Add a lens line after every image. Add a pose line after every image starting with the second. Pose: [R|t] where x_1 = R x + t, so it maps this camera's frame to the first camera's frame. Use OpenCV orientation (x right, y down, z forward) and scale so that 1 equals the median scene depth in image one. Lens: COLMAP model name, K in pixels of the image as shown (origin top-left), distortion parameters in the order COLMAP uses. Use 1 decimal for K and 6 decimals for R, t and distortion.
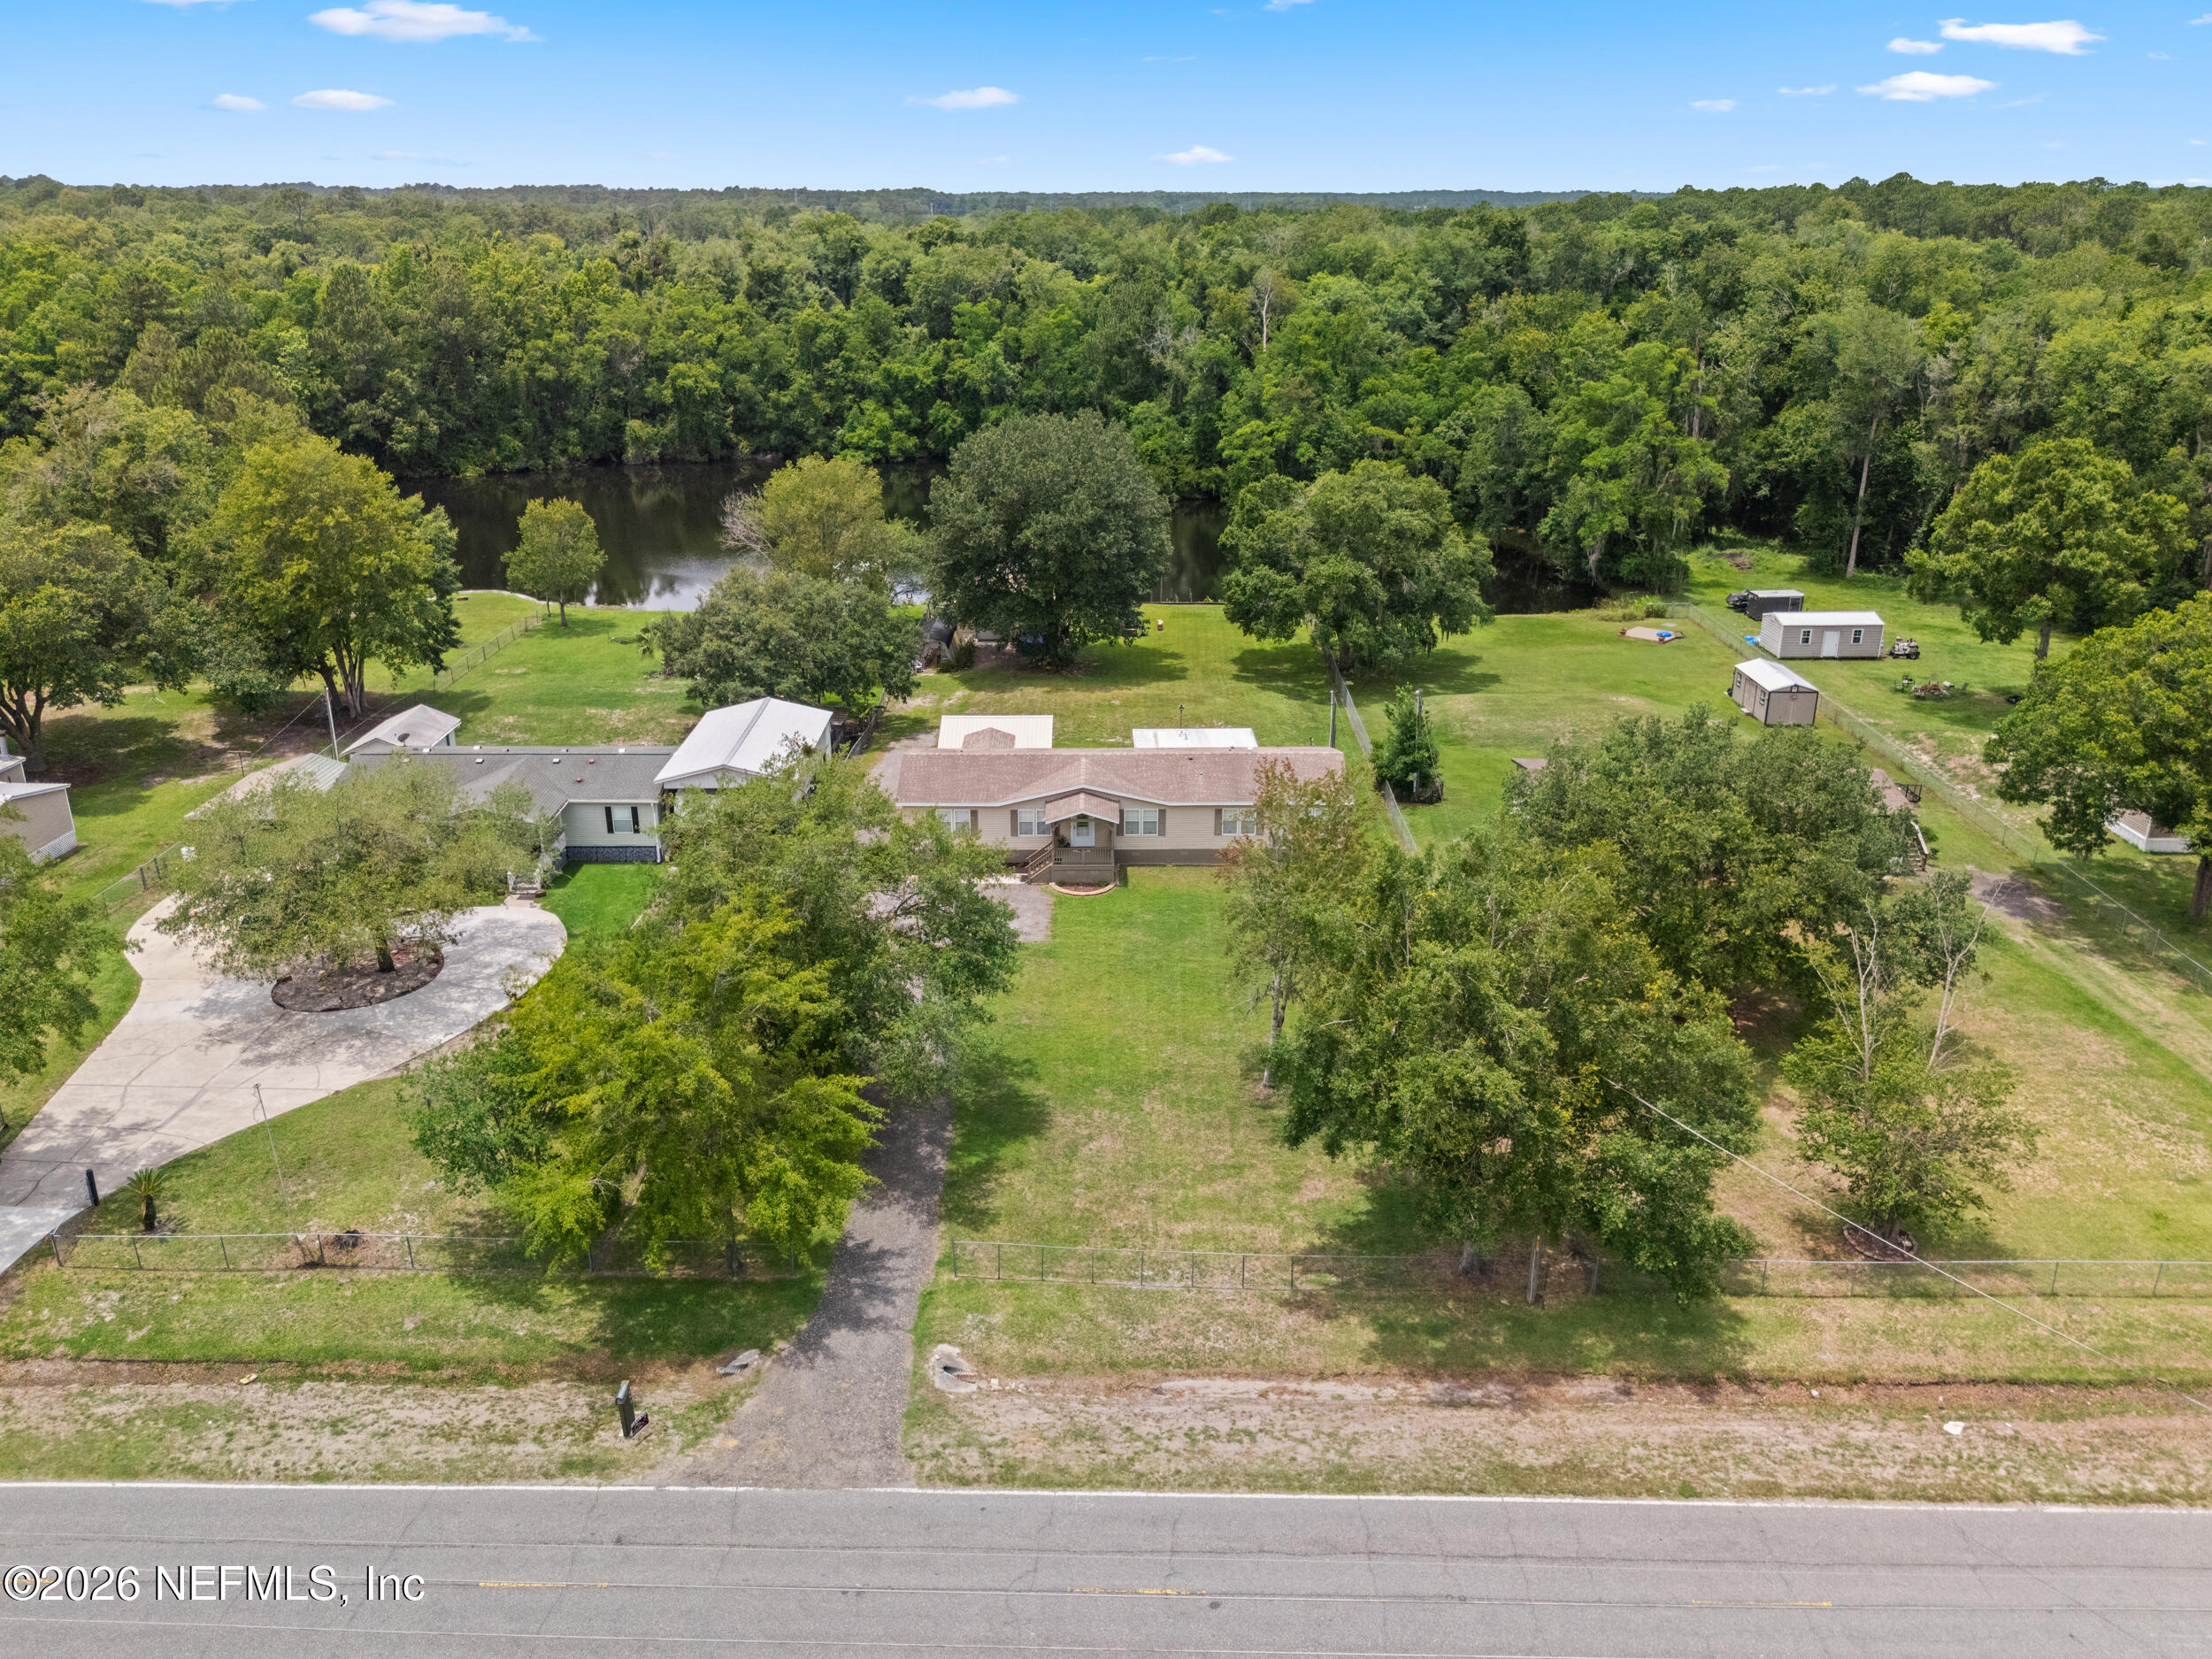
lens RADIAL K [[1684.8, 0, 1096.1], [0, 1684.8, 835.7], [0, 0, 1]] dist [0.051820, -0.034761]
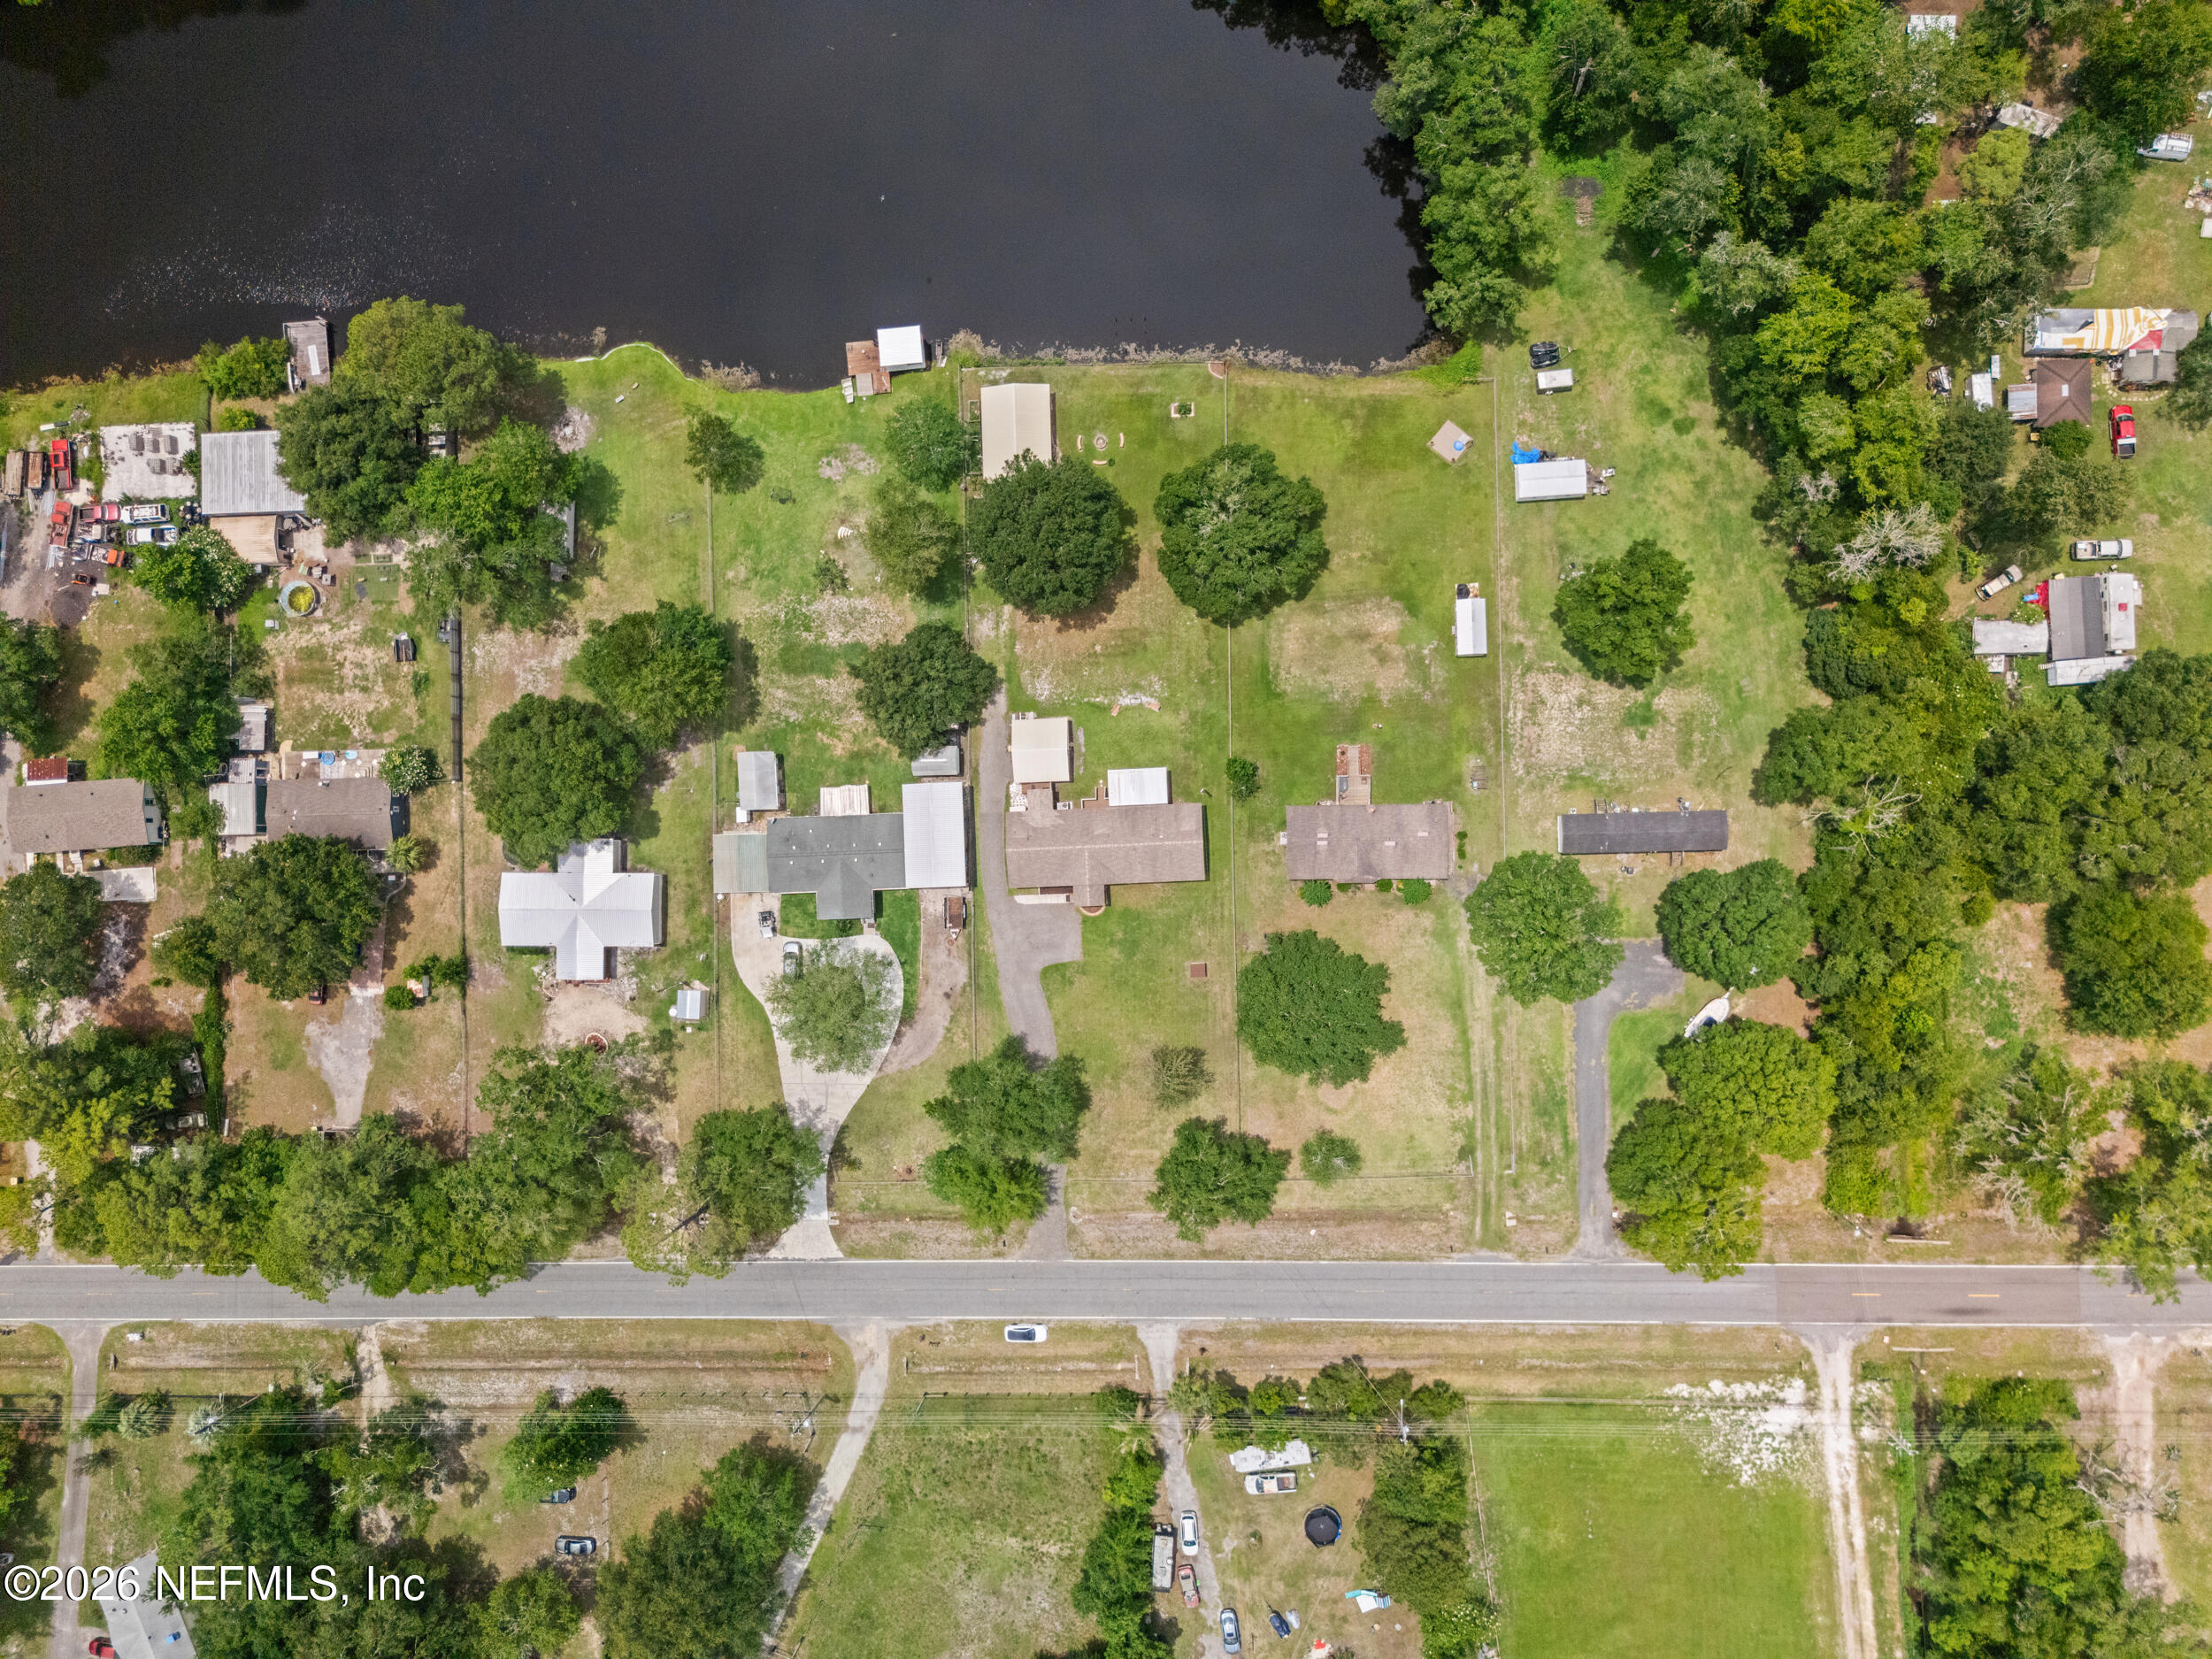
lens RADIAL K [[1658.7, 0, 1106.0], [0, 1658.7, 829.5], [0, 0, 1]] dist [0.056334, -0.062454]
pose [[0.995050, -0.041150, -0.090454, 0.185704], [0.099186, 0.355336, 0.929462, -1.787653], [-0.006106, -0.933833, 0.357658, 0.208875]]
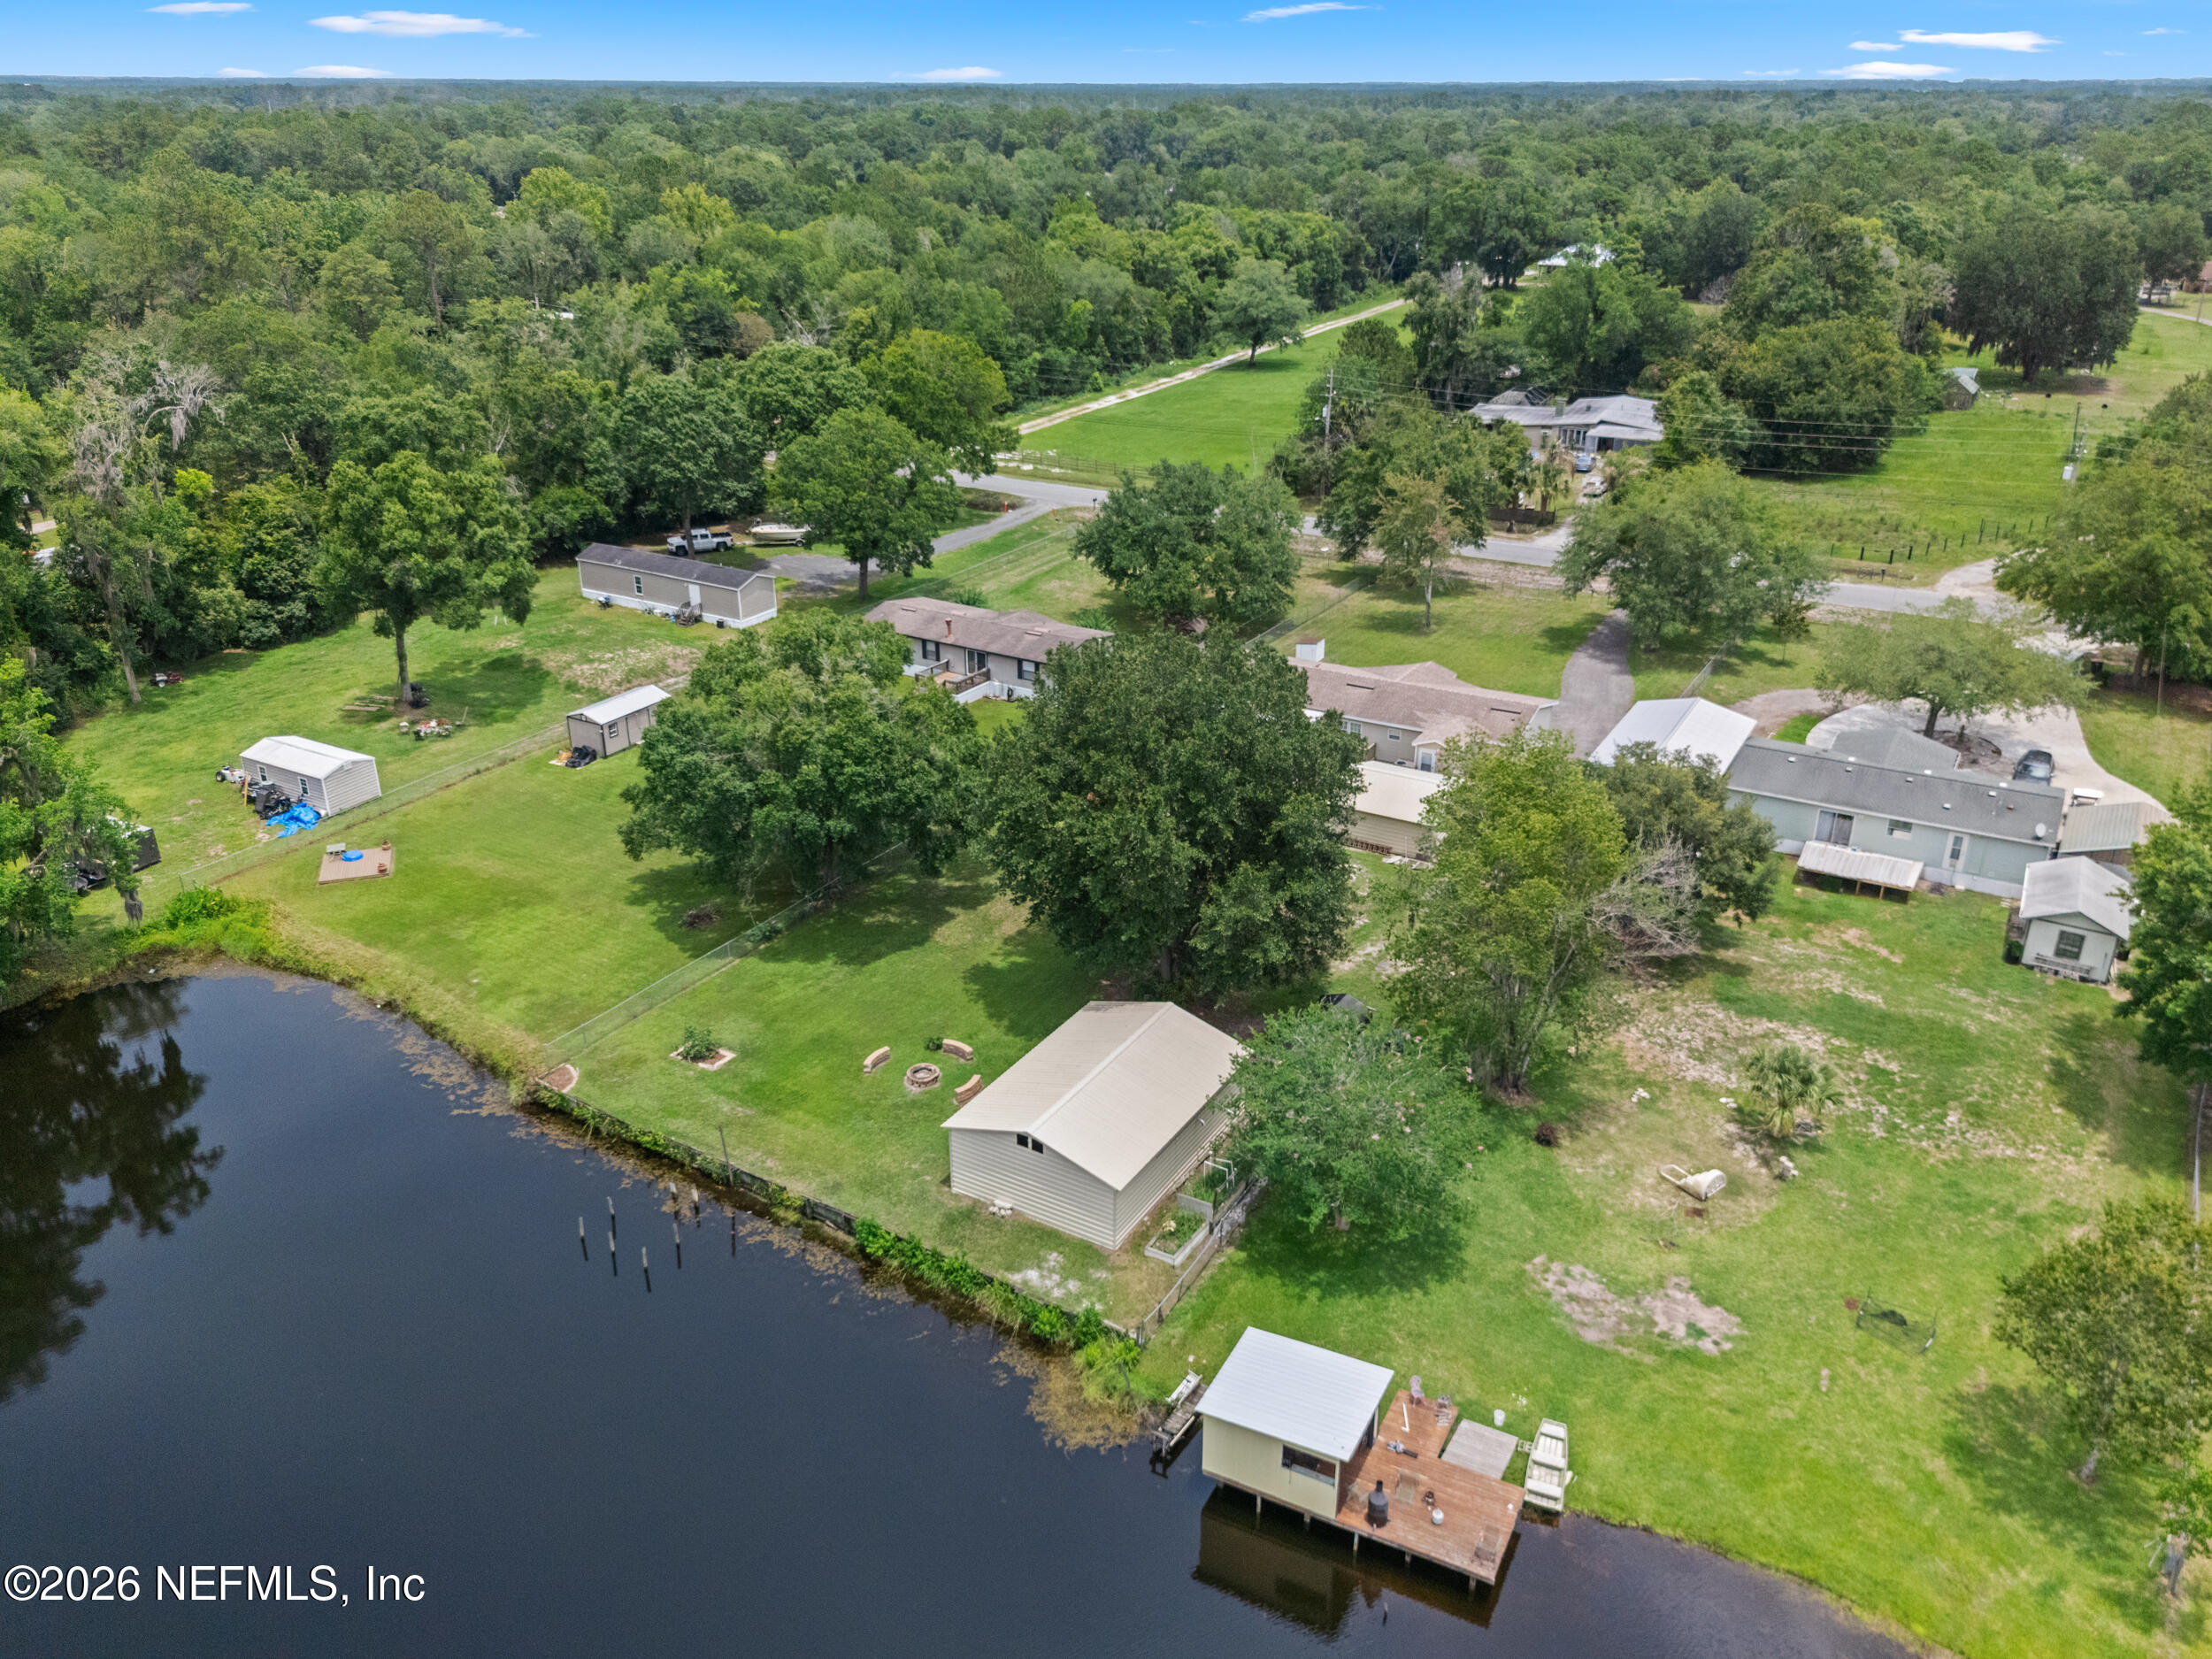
lens RADIAL K [[1678.9, 0, 1106.0], [0, 1678.9, 829.5], [0, 0, 1]] dist [0.058384, -0.059337]
pose [[-0.866290, -0.199727, 0.457876, -0.352910], [0.177210, 0.734111, 0.655498, -0.698957], [-0.467052, 0.648992, -0.600560, 1.641757]]
